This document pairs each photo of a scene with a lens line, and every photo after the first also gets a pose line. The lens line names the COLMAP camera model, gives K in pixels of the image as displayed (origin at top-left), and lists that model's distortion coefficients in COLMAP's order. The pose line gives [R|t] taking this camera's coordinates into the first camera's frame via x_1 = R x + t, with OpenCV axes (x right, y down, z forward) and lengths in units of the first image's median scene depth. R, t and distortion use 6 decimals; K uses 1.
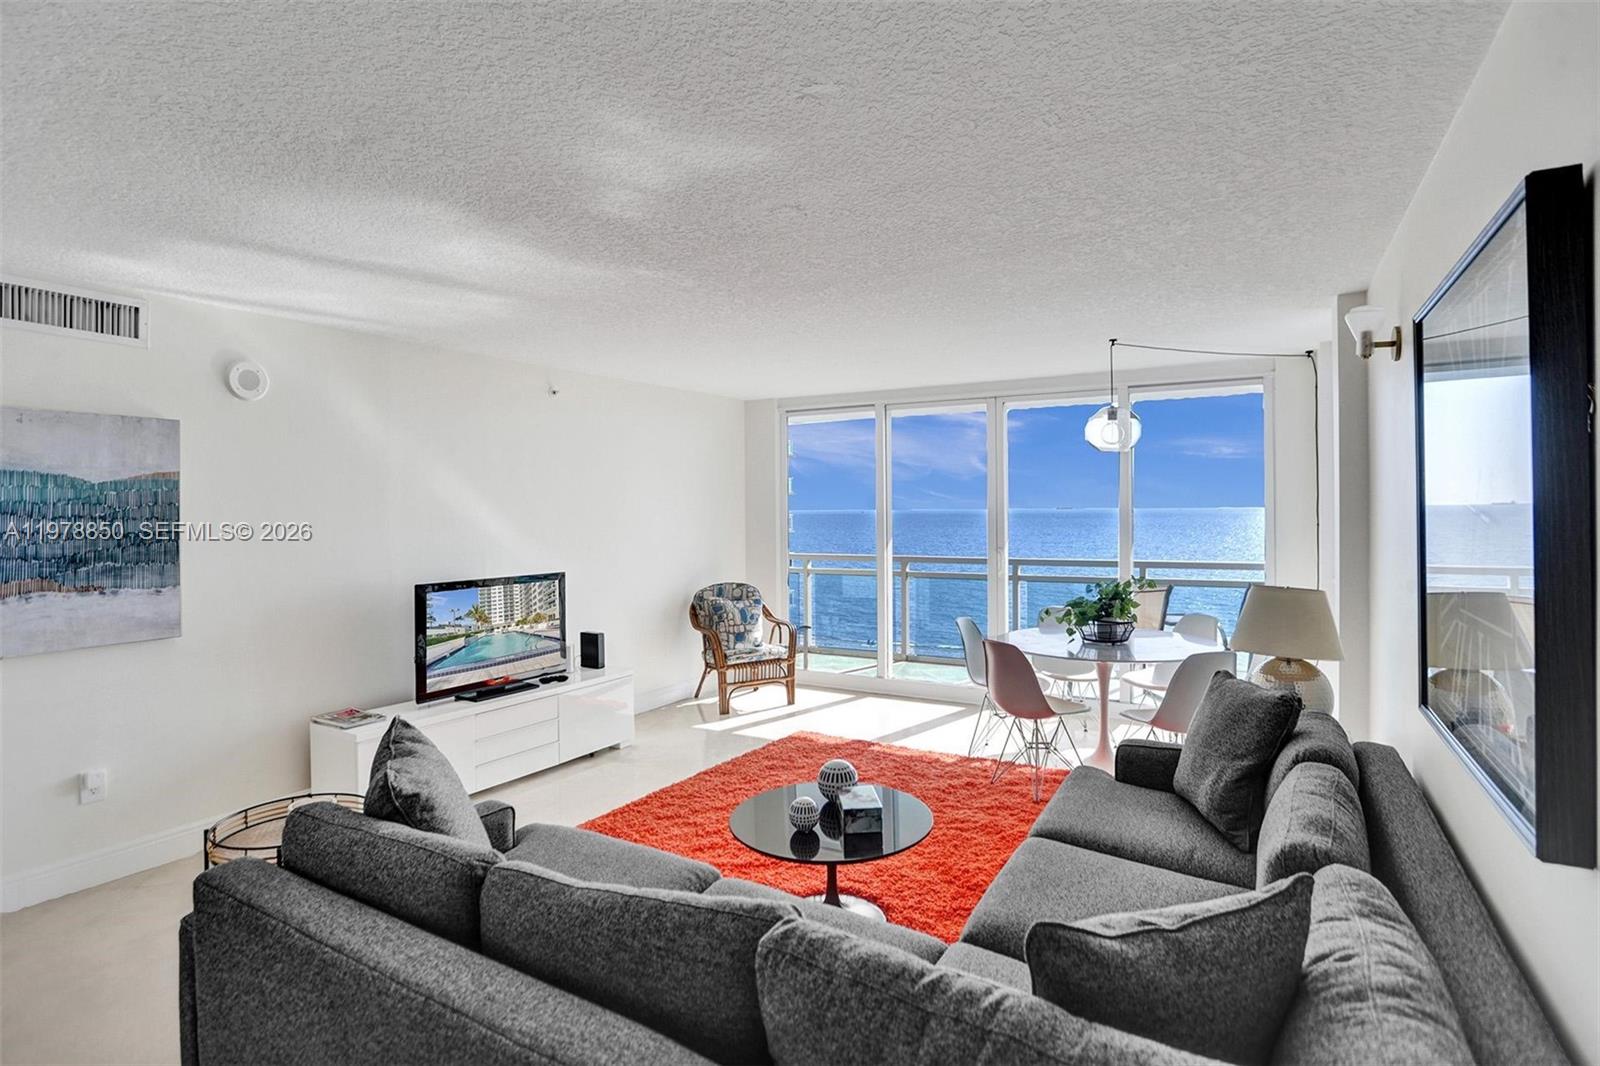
lens RADIAL K [[830.0, 0, 719.8], [0, 830.0, 517.4], [0, 0, 1]] dist [-0.053864, 0.023184]
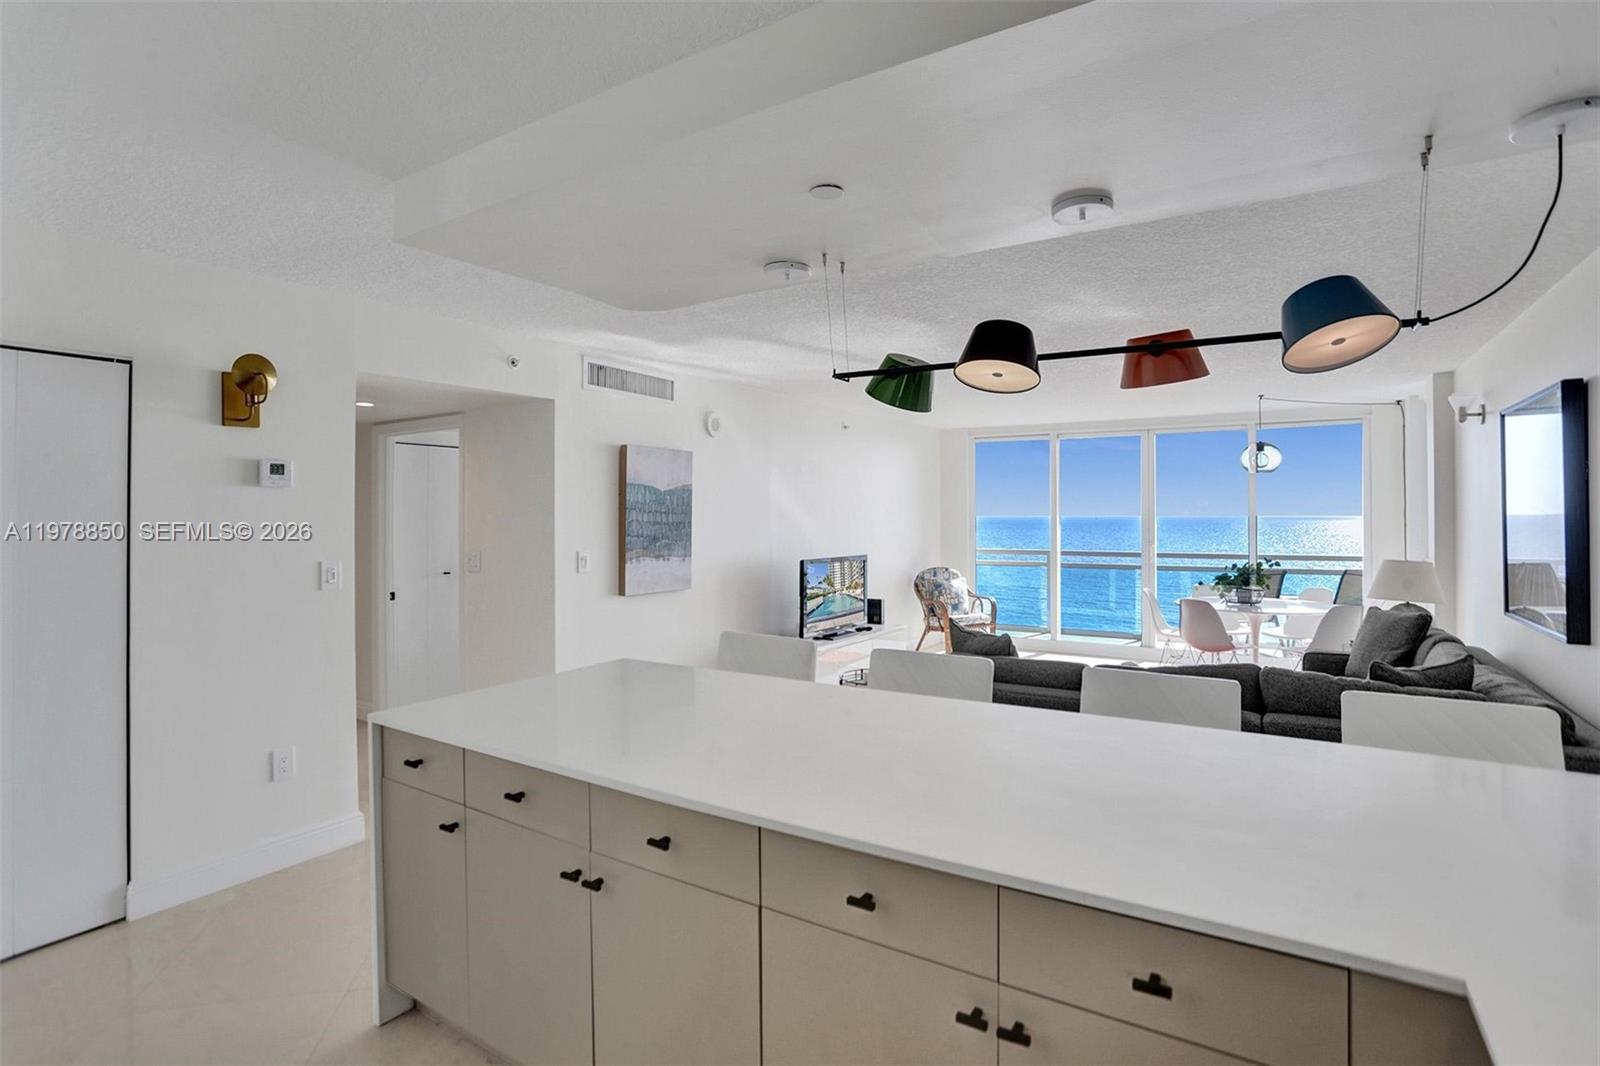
lens RADIAL K [[775.0, 0, 746.2], [0, 775.0, 509.4], [0, 0, 1]] dist [-0.032448, 0.010625]
pose [[0.999071, 0.011806, -0.041448, -0.714919], [-0.012315, 0.999852, -0.012047, 0.014391], [0.041299, 0.012546, 0.999068, -0.722872]]
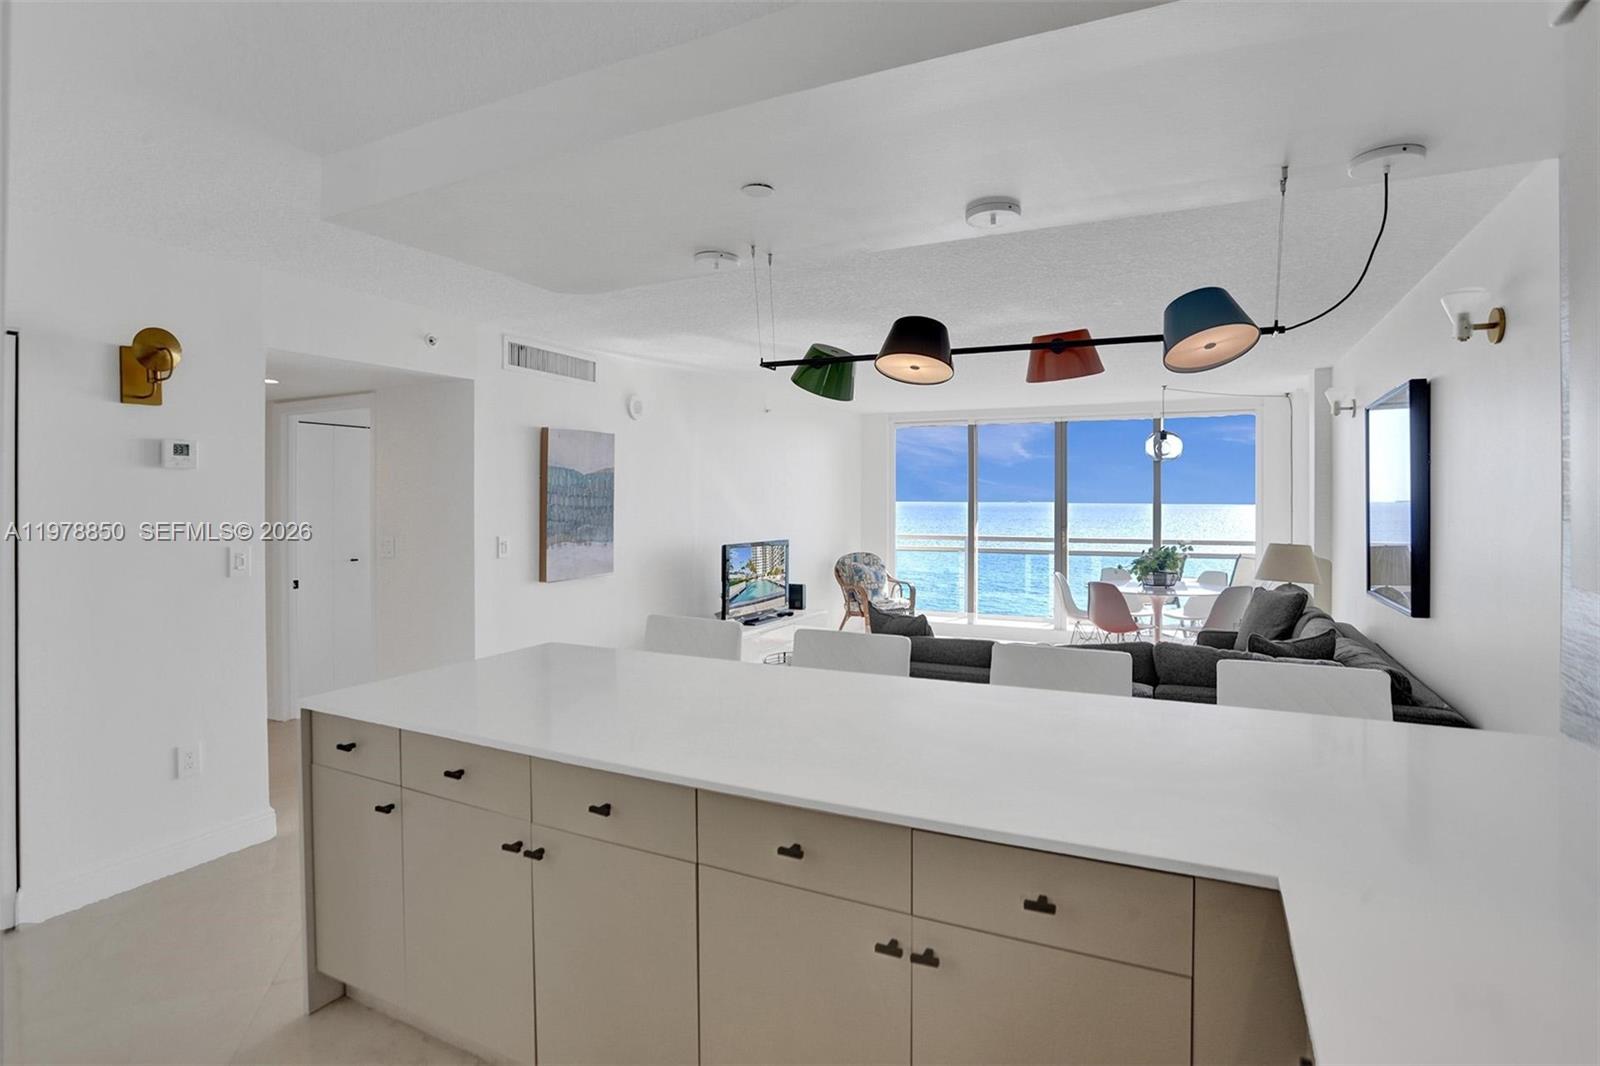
lens RADIAL K [[822.7, 0, 774.6], [0, 822.7, 505.5], [0, 0, 1]] dist [-0.005568, -0.000129]
pose [[0.994871, 0.013640, 0.100231, -0.743472], [-0.013676, 0.999906, -0.000331, 0.017539], [-0.100226, -0.001041, 0.994964, -0.855372]]
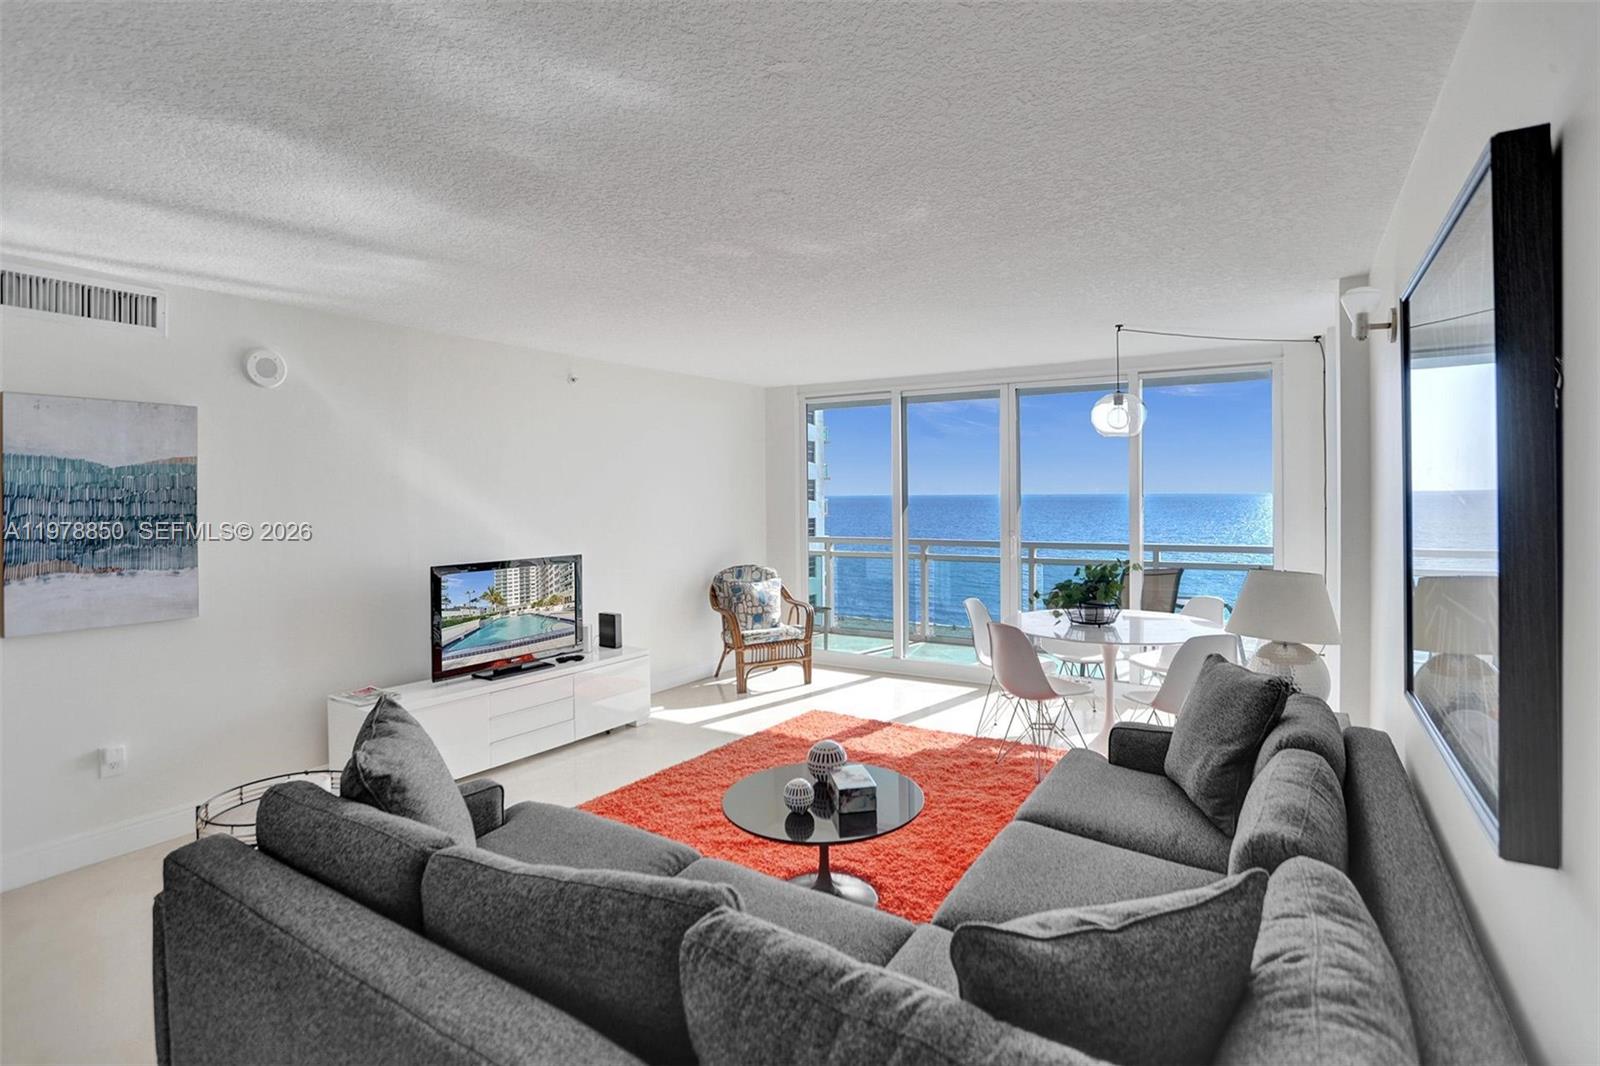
lens RADIAL K [[800.6, 0, 741.9], [0, 800.6, 508.2], [0, 0, 1]] dist [-0.060834, 0.026972]
pose [[0.999773, 0.000029, -0.021286, 0.068563], [0.000139, 0.999969, 0.007905, 0.001960], [0.021285, -0.007906, 0.999742, 0.034207]]
